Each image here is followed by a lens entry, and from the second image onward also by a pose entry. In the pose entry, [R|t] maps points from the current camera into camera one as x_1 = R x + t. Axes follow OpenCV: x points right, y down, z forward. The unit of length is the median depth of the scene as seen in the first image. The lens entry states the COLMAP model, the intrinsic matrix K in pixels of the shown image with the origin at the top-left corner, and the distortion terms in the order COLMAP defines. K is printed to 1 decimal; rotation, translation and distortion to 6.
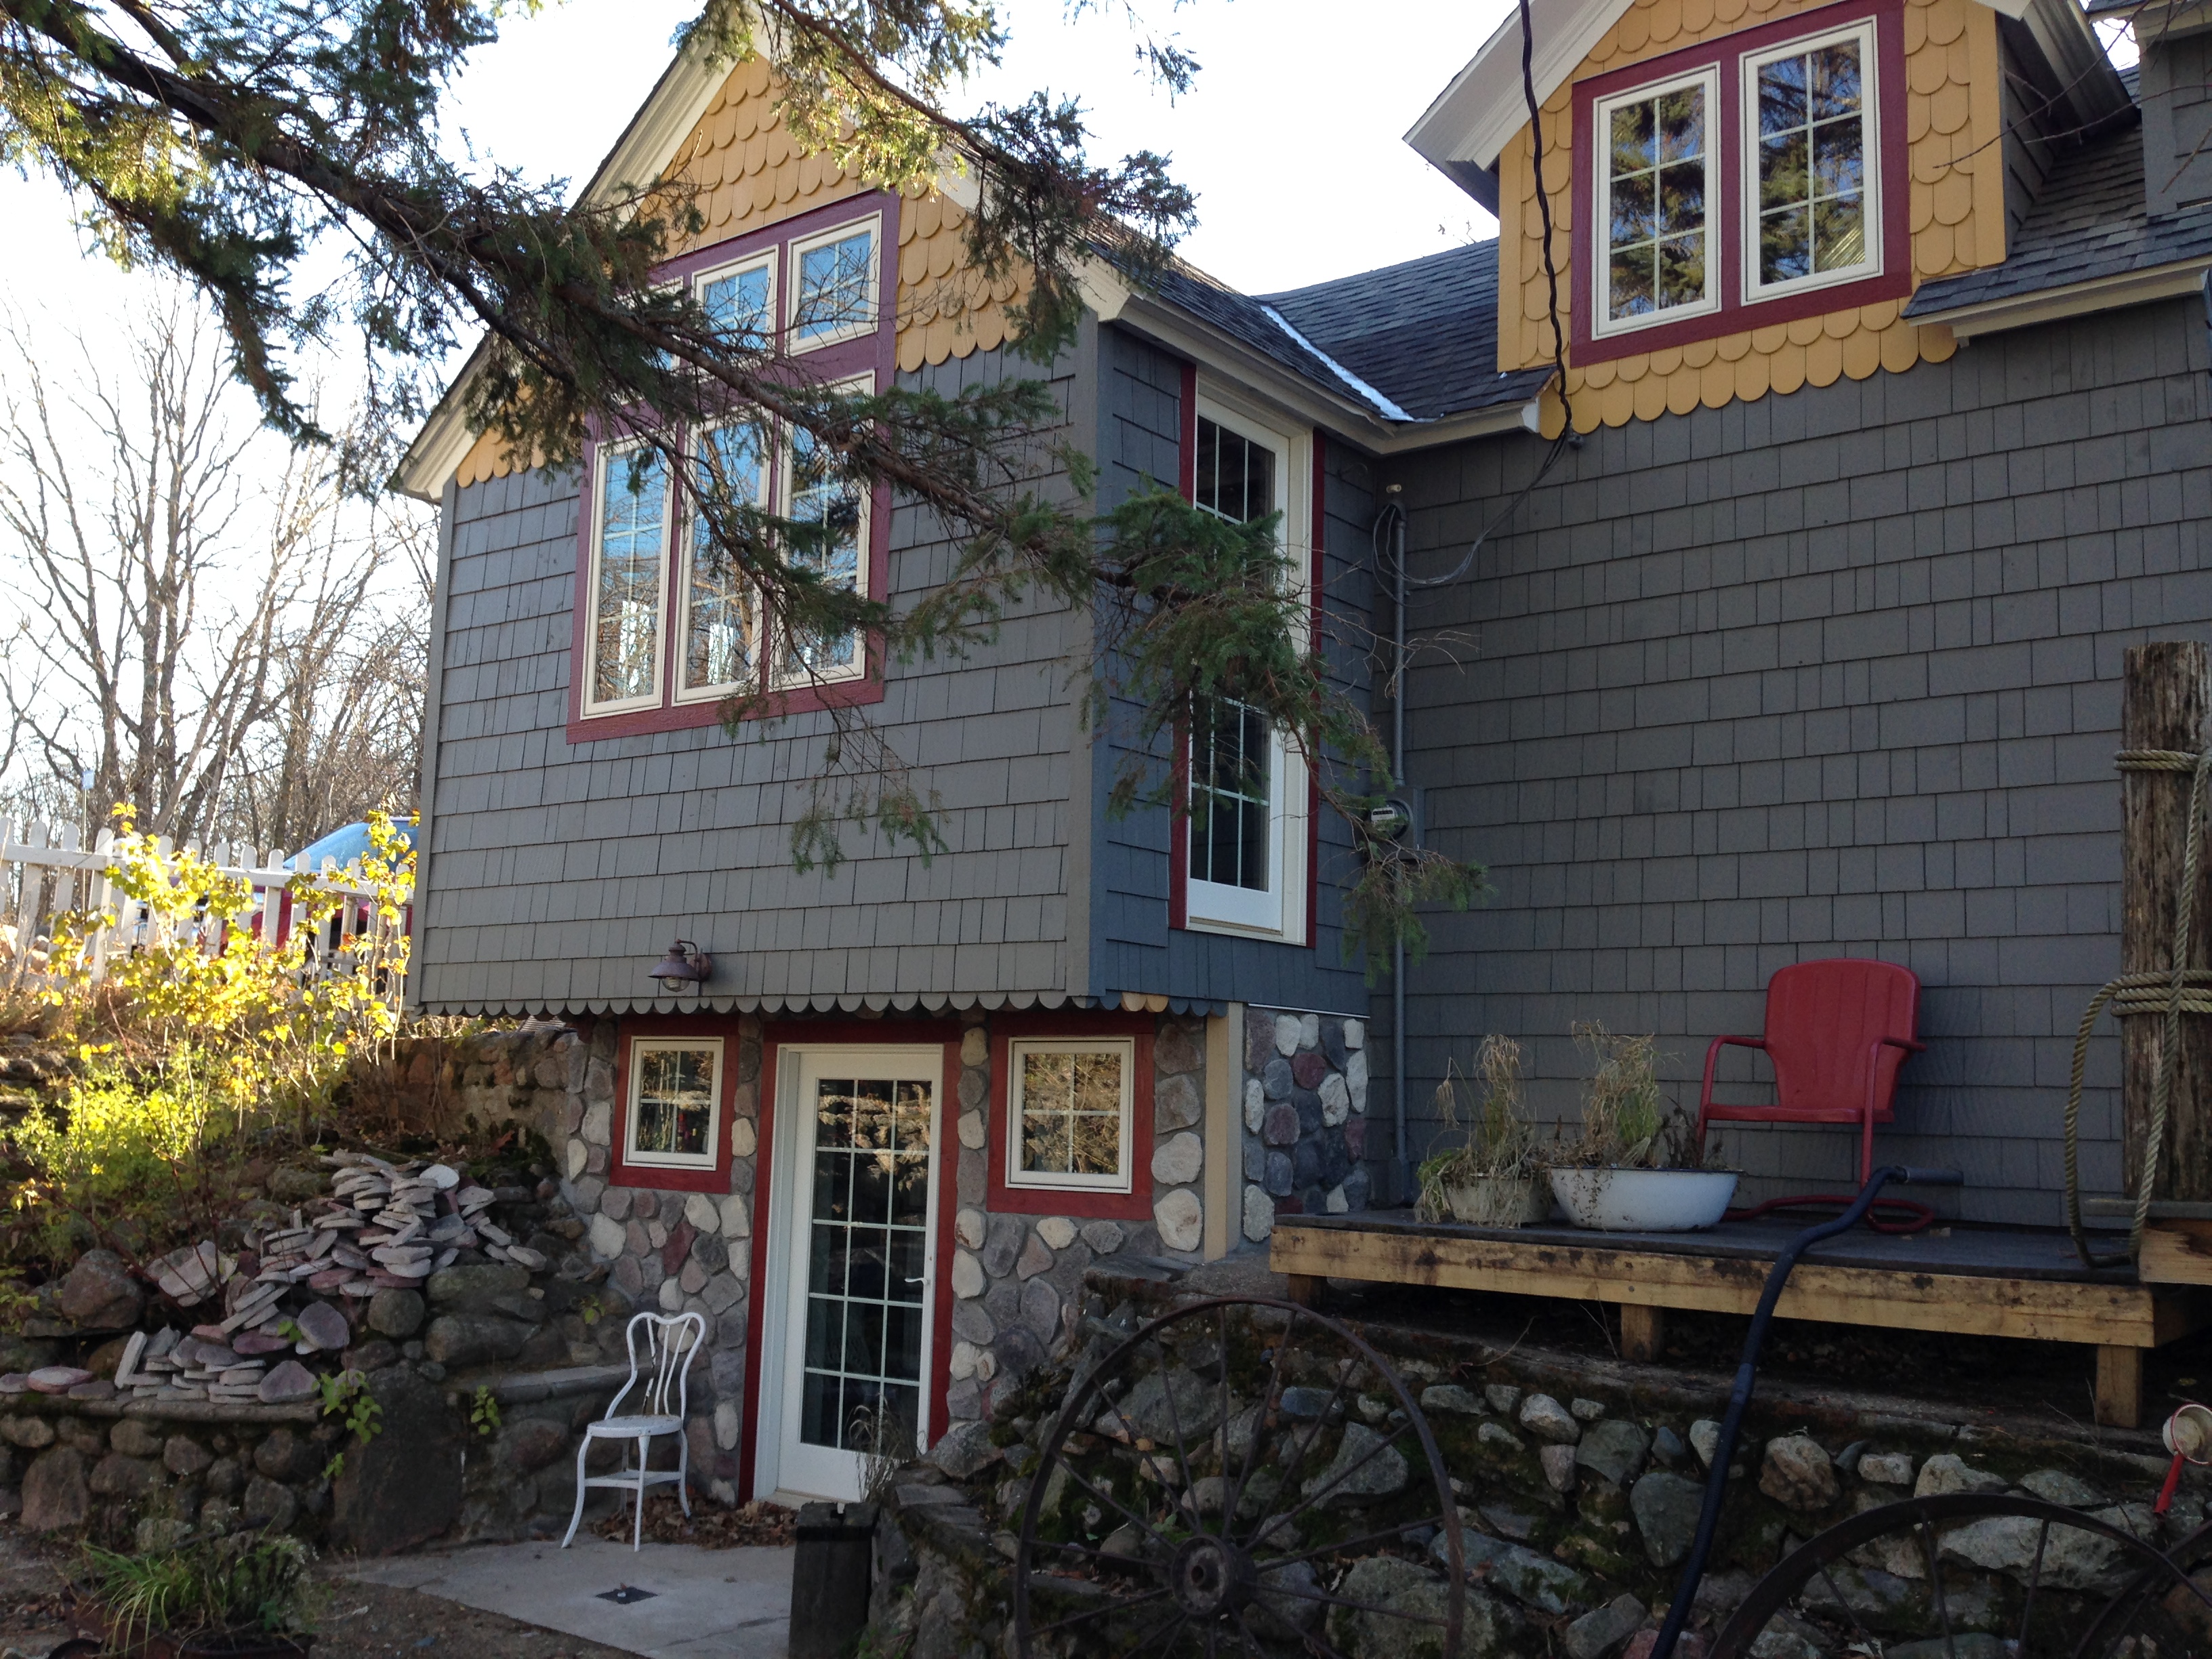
lens RADIAL K [[2005.3, 0, 1106.0], [0, 2005.3, 829.5], [0, 0, 1]] dist [0.148308, -0.215720]
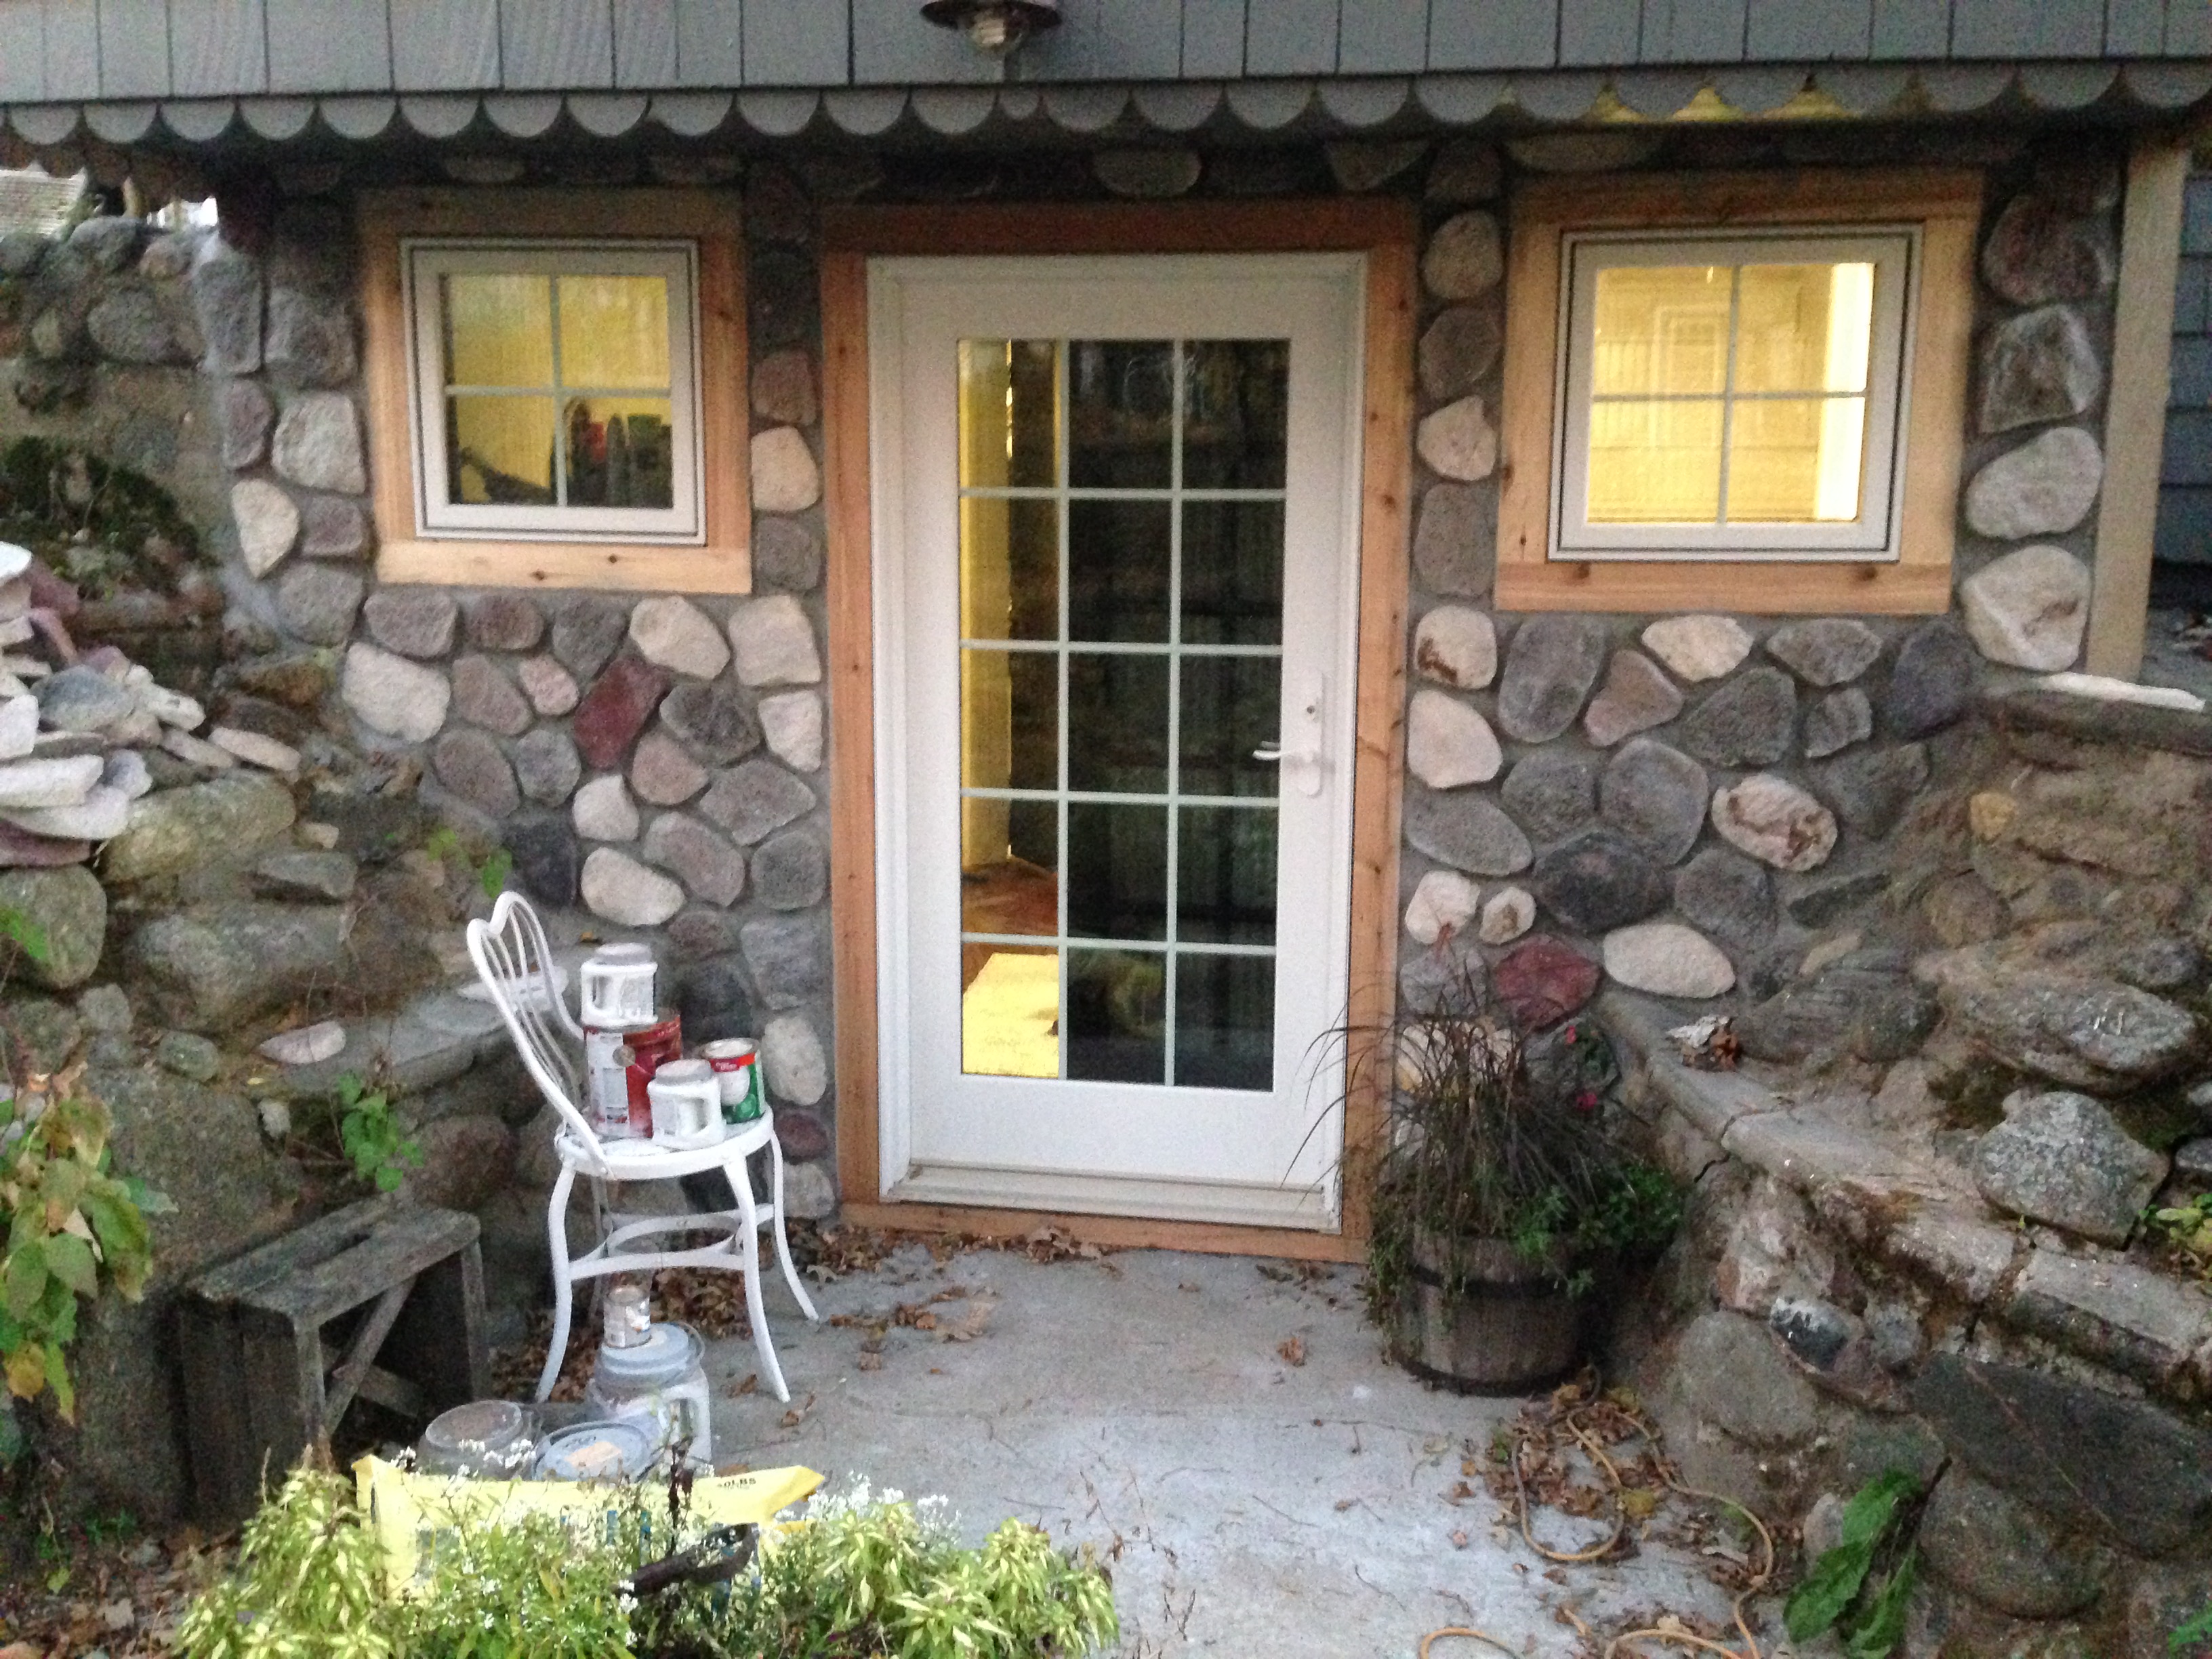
lens RADIAL K [[2005.3, 0, 1106.0], [0, 2005.3, 829.5], [0, 0, 1]] dist [0.148308, -0.215720]
pose [[0.892130, -0.111042, 0.437920, -0.354750], [-0.041998, 0.944742, 0.325113, 0.085804], [-0.449823, -0.308435, 0.838169, 0.621287]]
